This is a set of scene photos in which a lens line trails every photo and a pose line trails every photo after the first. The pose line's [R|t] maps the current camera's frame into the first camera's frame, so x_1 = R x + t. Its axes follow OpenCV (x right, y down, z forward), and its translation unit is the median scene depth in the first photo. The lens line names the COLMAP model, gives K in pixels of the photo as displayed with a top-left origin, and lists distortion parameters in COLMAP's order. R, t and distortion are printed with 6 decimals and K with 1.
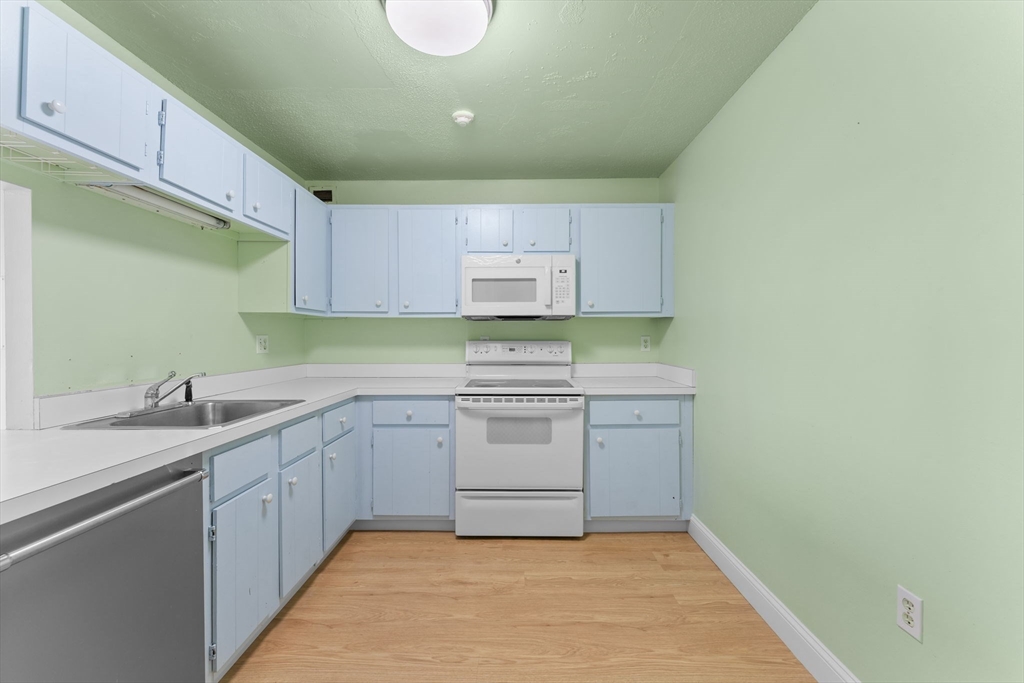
lens RADIAL K [[416.2, 0, 511.3], [0, 416.2, 338.7], [0, 0, 1]] dist [0.002329, -0.001089]
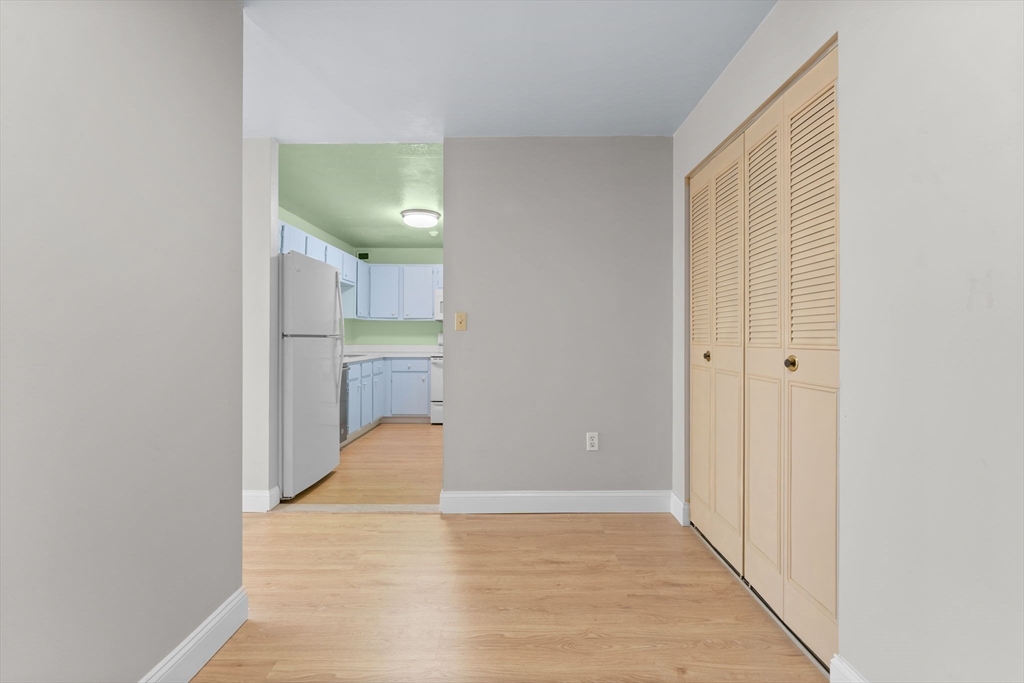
lens RADIAL K [[416.2, 0, 510.3], [0, 416.2, 341.9], [0, 0, 1]] dist [0.002329, -0.001089]
pose [[0.999987, 0.003239, 0.003815, 0.264905], [-0.003258, 0.999983, 0.004901, 0.045540], [-0.003799, -0.004913, 0.999981, -1.134332]]
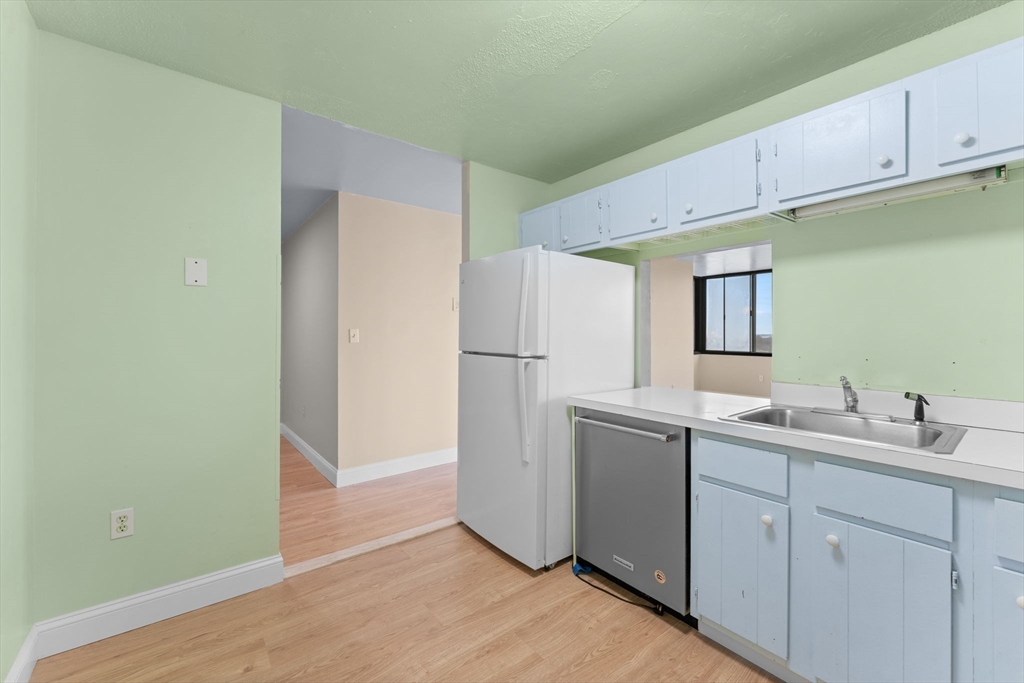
lens RADIAL K [[416.2, 0, 509.7], [0, 416.2, 332.5], [0, 0, 1]] dist [0.002329, -0.001089]
pose [[-0.774046, -0.001862, -0.633127, 0.272905], [-0.002837, 0.999996, 0.000528, -0.015195], [0.633124, 0.002204, -0.774048, 0.862632]]
